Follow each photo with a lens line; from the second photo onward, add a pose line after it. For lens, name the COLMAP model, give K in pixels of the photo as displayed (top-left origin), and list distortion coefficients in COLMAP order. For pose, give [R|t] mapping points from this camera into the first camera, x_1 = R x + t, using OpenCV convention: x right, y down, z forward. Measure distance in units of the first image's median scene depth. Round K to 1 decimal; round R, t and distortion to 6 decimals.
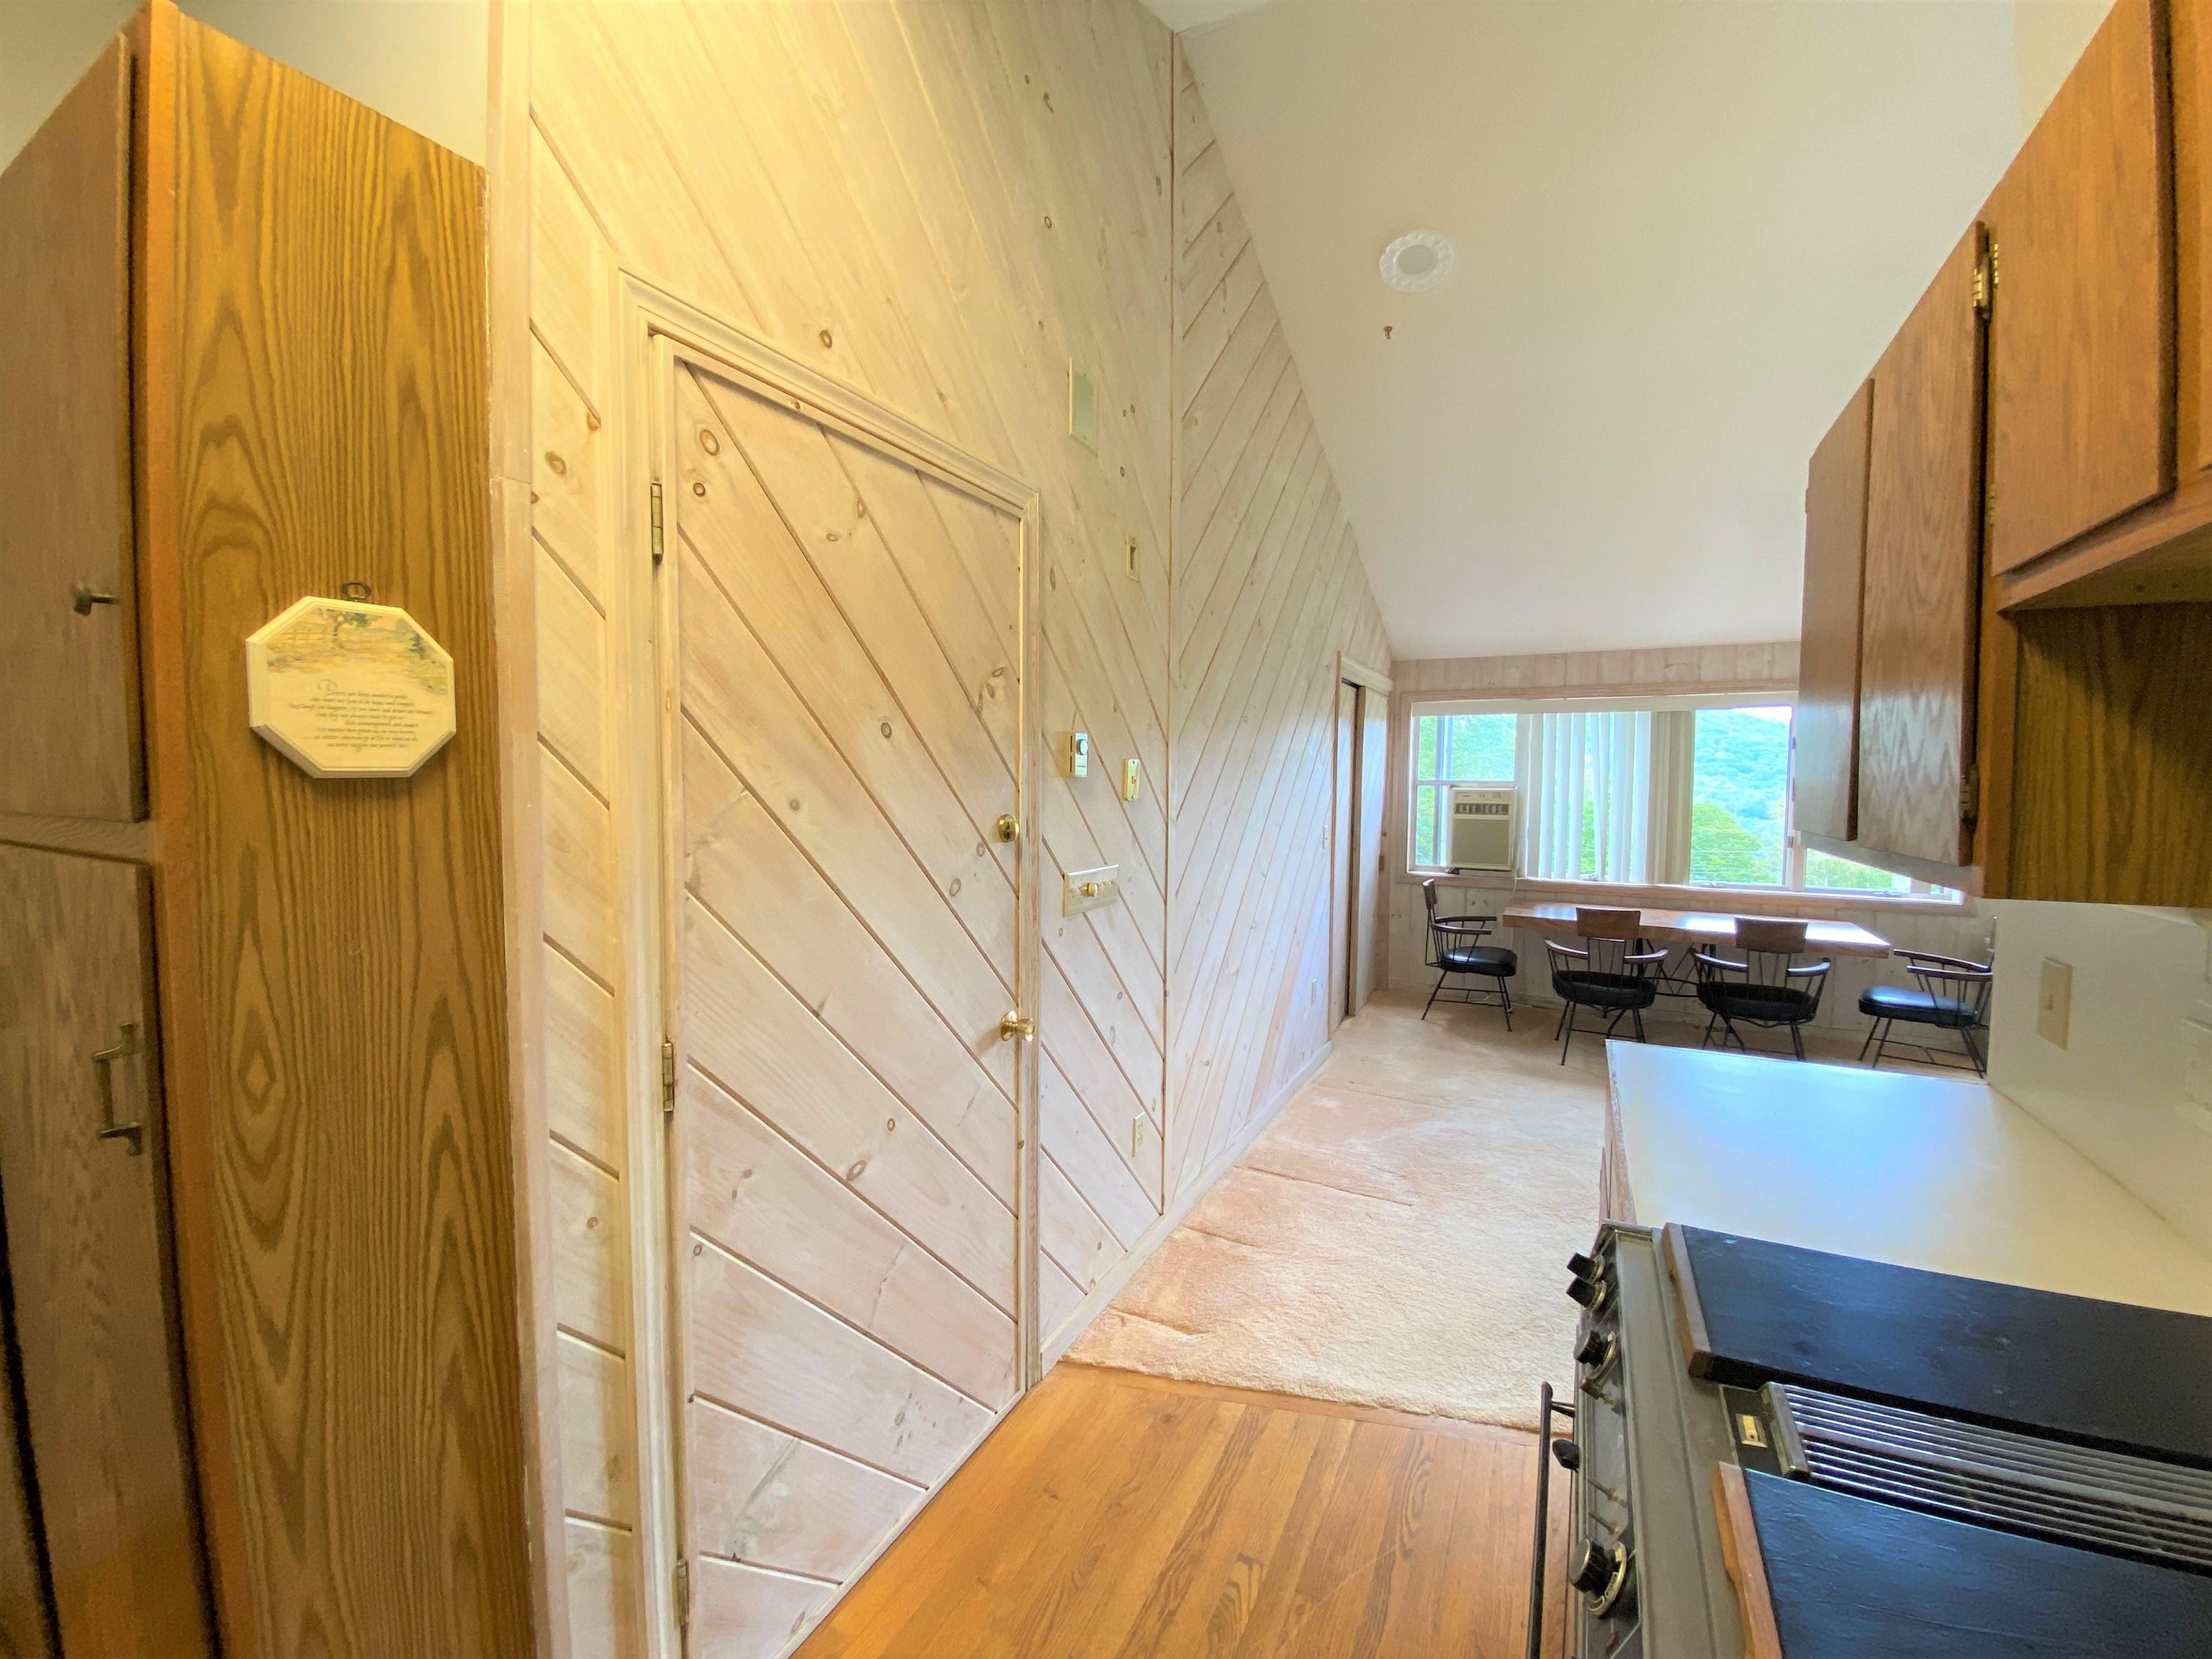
lens RADIAL K [[910.3, 0, 1106.0], [0, 910.3, 829.5], [0, 0, 1]] dist [-0.012528, -0.000046]
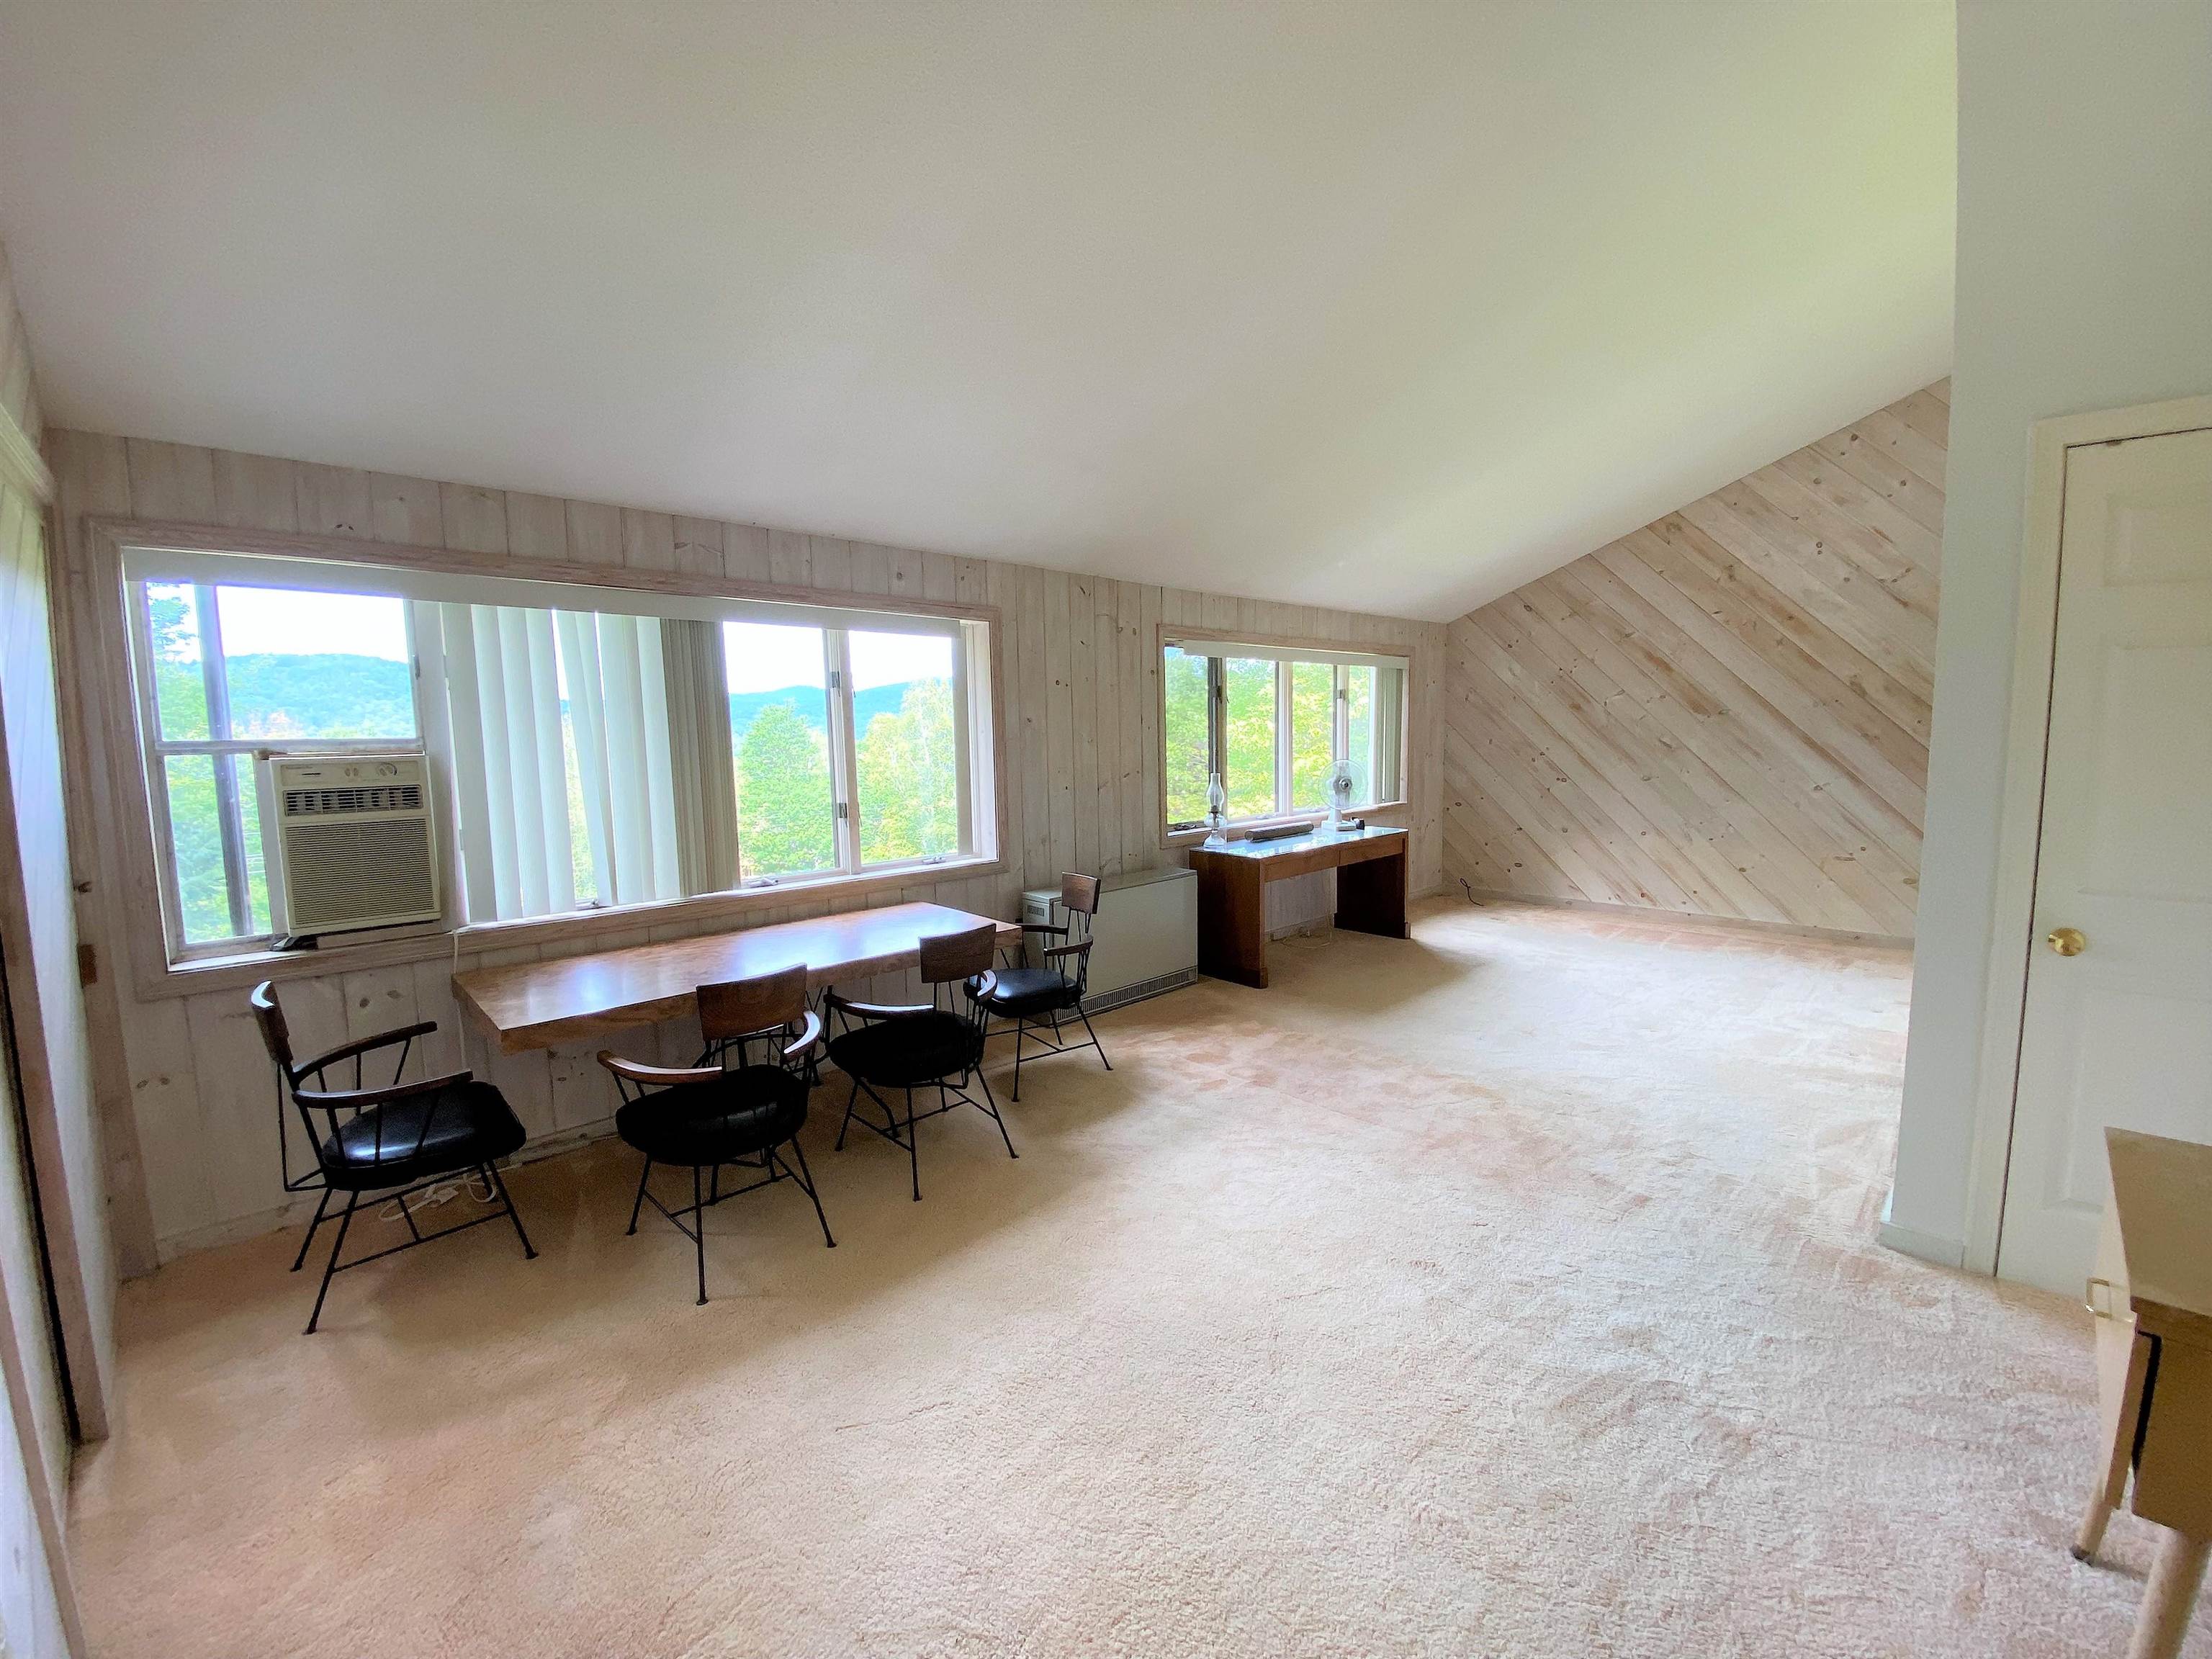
lens RADIAL K [[885.3, 0, 1106.0], [0, 885.3, 829.5], [0, 0, 1]] dist [0.001014, -0.015824]
pose [[0.330834, -0.111878, 0.937034, 0.131198], [0.074785, 0.992933, 0.092149, -0.021999], [-0.940721, 0.039590, 0.336863, 0.537500]]
